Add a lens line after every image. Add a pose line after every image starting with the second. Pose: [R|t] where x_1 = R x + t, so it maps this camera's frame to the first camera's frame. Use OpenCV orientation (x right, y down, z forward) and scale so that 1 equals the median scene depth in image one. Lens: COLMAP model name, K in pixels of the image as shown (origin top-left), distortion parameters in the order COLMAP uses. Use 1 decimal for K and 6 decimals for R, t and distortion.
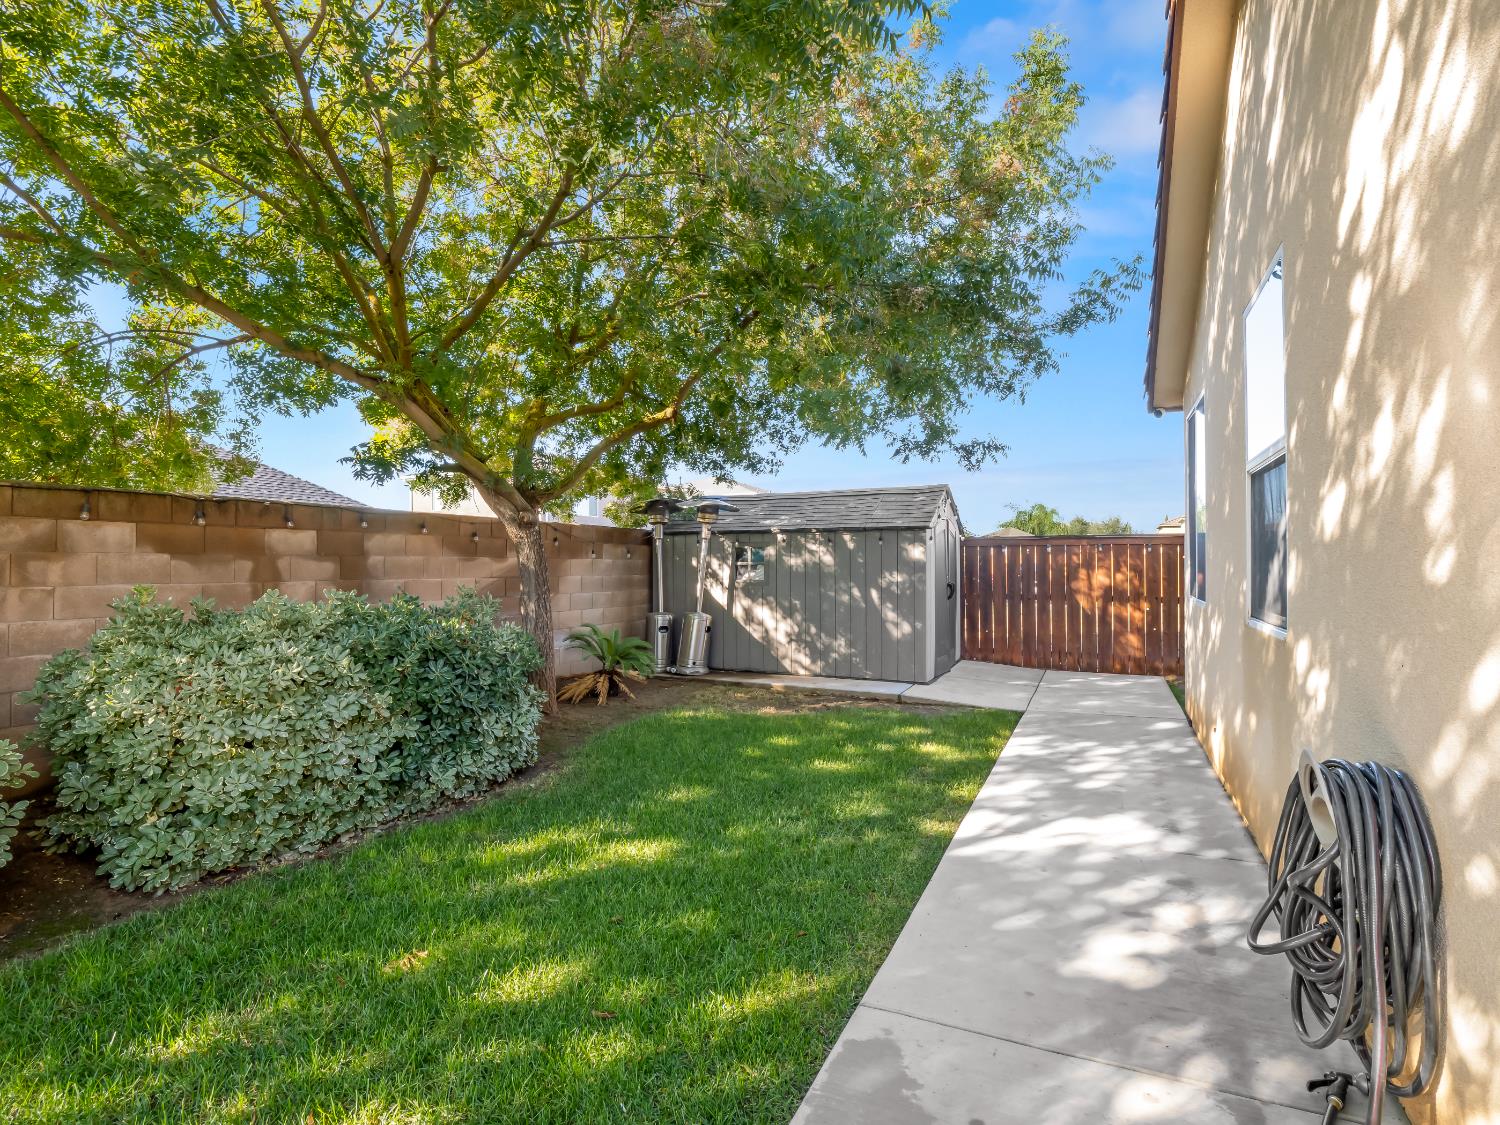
lens RADIAL K [[752.4, 0, 750.0], [0, 752.4, 562.5], [0, 0, 1]] dist [-0.000989, -0.000381]
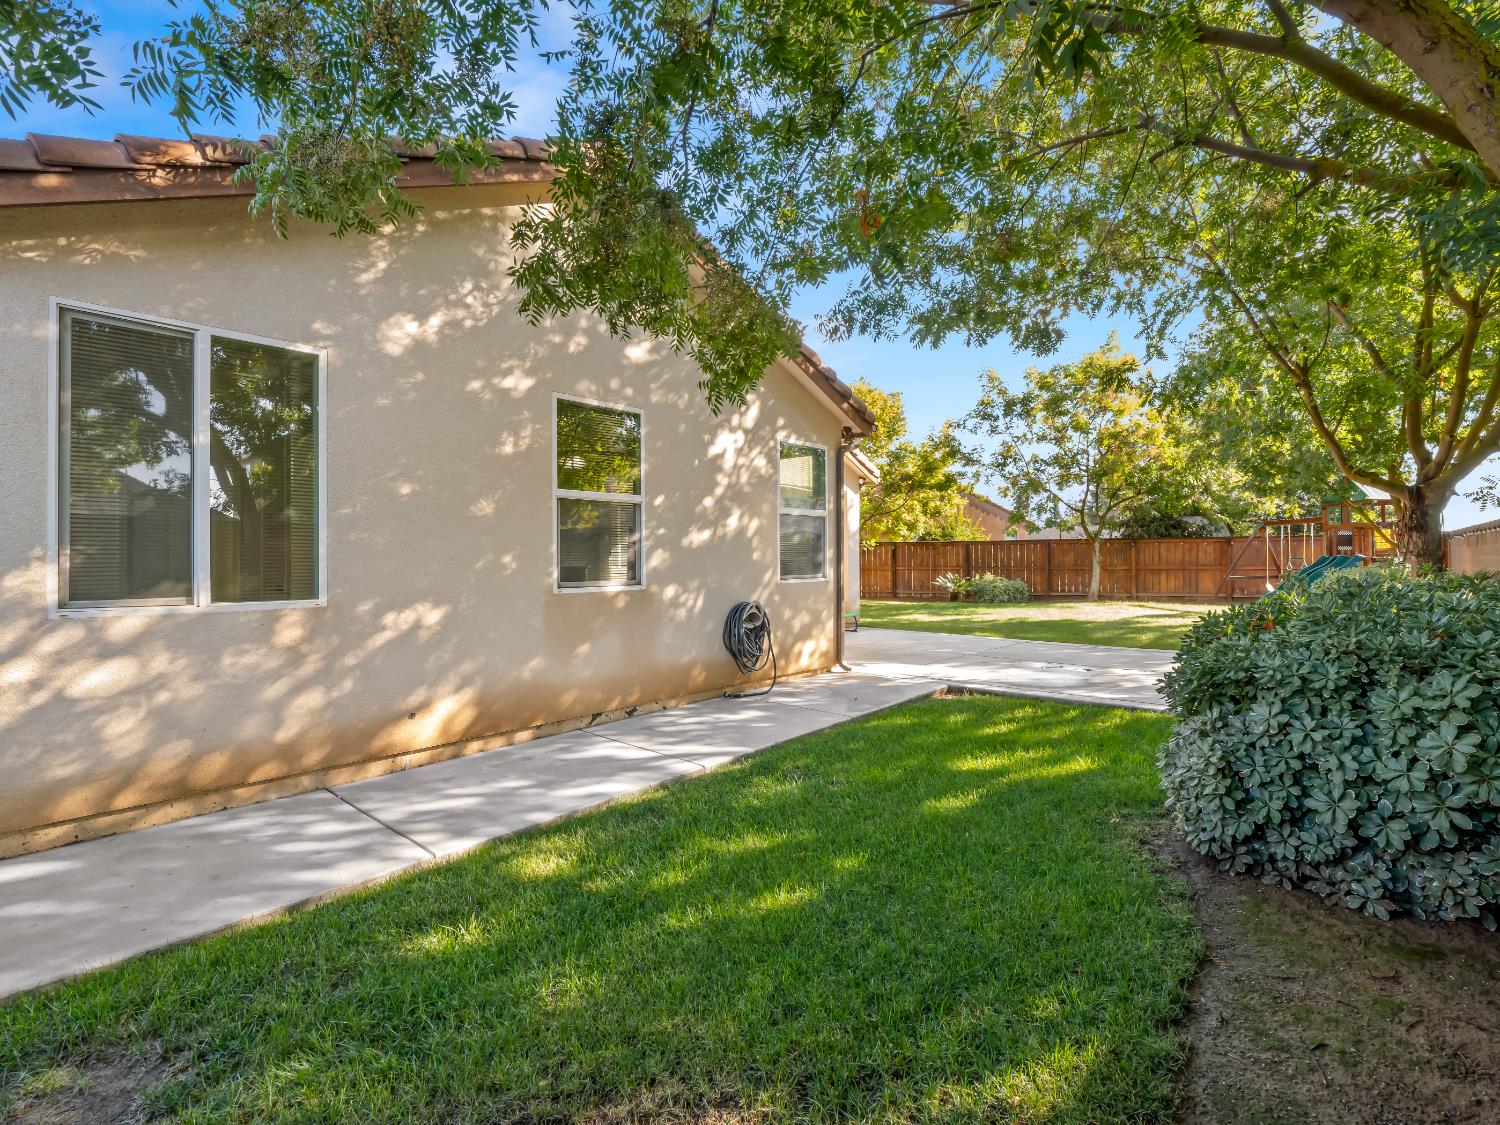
lens RADIAL K [[752.4, 0, 750.0], [0, 752.4, 562.5], [0, 0, 1]] dist [-0.000989, -0.000381]
pose [[-0.968569, 0.002042, 0.248737, -0.065167], [0.001890, 0.999998, -0.000851, 0.016374], [-0.248738, -0.000354, -0.968571, 1.777537]]
